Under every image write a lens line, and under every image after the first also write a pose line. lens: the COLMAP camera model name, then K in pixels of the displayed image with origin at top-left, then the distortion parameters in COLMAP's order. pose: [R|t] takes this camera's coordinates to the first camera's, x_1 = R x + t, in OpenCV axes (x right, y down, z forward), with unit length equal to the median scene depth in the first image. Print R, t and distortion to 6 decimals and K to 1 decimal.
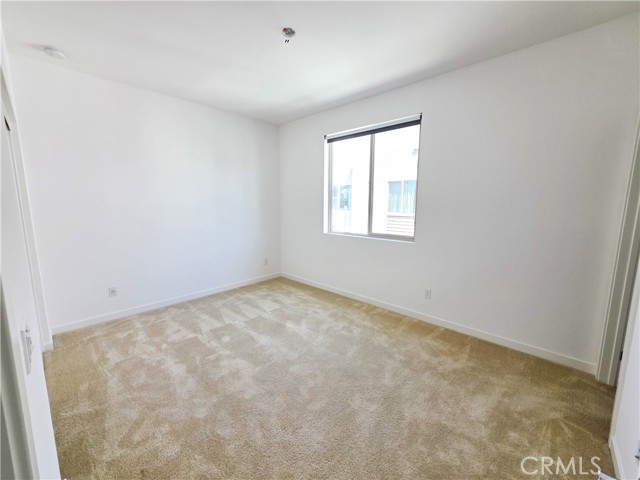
lens RADIAL K [[257.3, 0, 323.2], [0, 257.3, 238.3], [0, 0, 1]] dist [-0.002885, -0.000204]
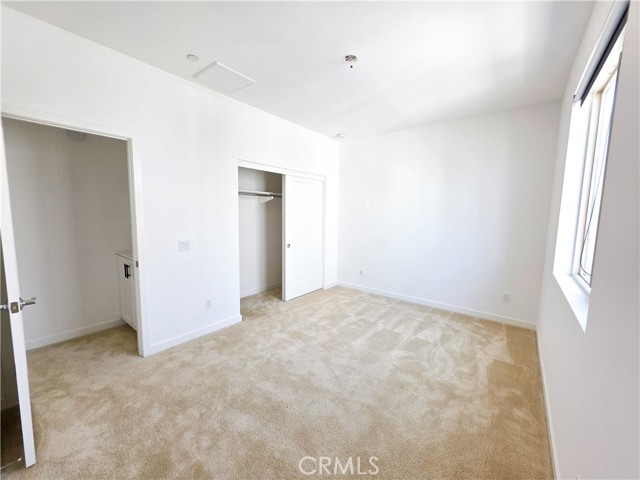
lens RADIAL K [[257.3, 0, 323.2], [0, 257.3, 239.4], [0, 0, 1]] dist [-0.002885, -0.000204]
pose [[0.078547, 0.100608, -0.991821, 0.638169], [-0.156278, 0.983837, 0.087422, -0.081442], [0.984585, 0.148133, 0.093000, 0.566800]]
